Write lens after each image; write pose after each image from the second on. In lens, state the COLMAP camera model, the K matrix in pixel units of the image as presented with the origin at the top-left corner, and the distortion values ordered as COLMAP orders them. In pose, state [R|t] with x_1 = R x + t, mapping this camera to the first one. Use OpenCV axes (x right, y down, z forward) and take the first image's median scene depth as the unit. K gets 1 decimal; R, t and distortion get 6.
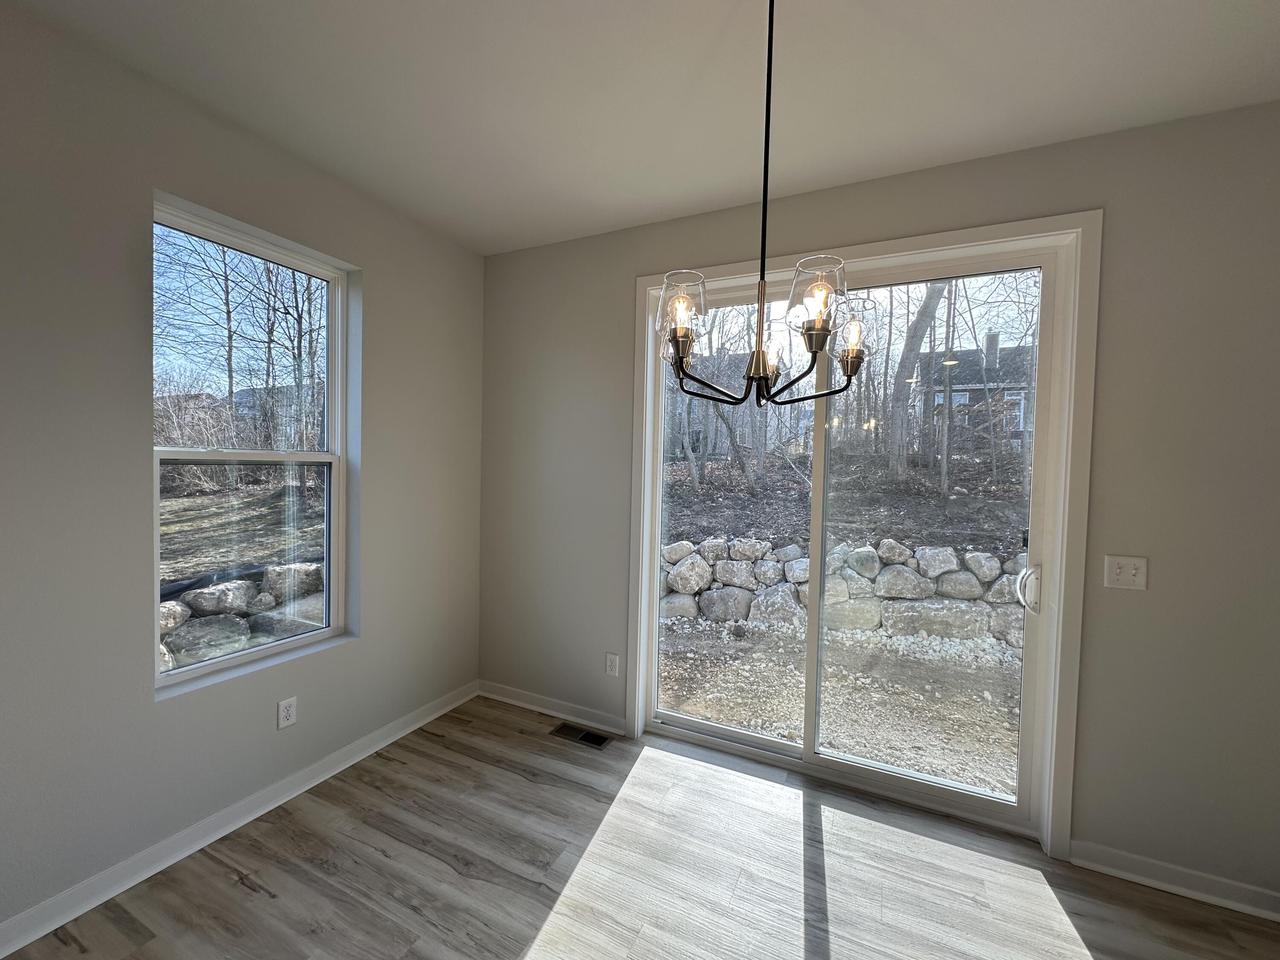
lens RADIAL K [[511.6, 0, 641.3], [0, 511.6, 483.4], [0, 0, 1]] dist [-0.001240, 0.000082]
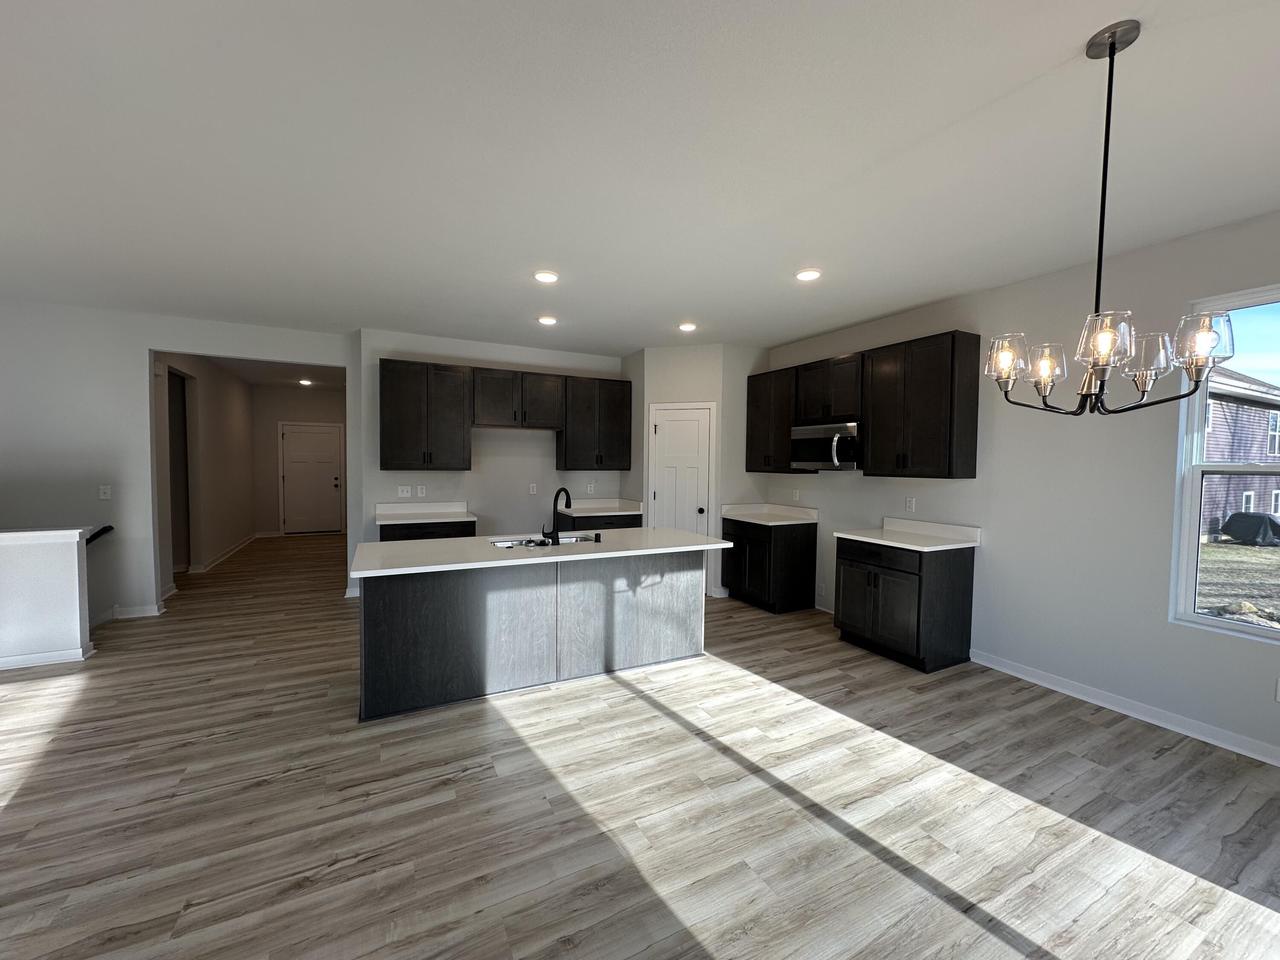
lens RADIAL K [[507.9, 0, 642.0], [0, 507.9, 480.9], [0, 0, 1]] dist [-0.001394, 0.000632]
pose [[-0.599775, 0.000219, -0.800168, 0.847267], [-0.056885, 0.997458, 0.042912, 0.005456], [0.798144, 0.071255, -0.598238, 0.382159]]
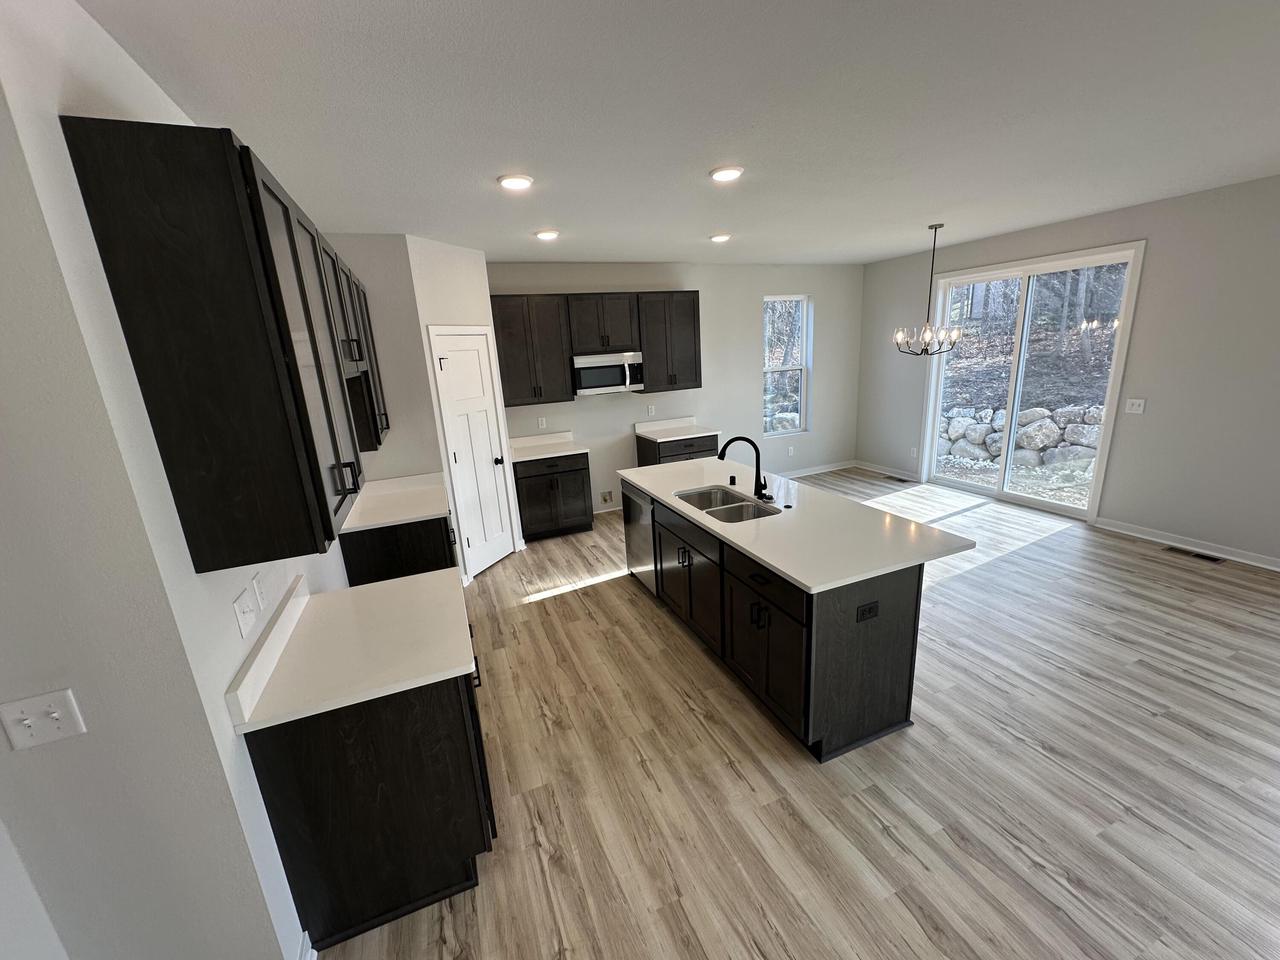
lens RADIAL K [[507.9, 0, 642.0], [0, 507.9, 480.9], [0, 0, 1]] dist [-0.001394, 0.000632]
pose [[0.739640, 0.104693, -0.664810, 0.577355], [0.053204, 0.975639, 0.212834, -0.071337], [0.670897, -0.192792, 0.716051, -1.494271]]
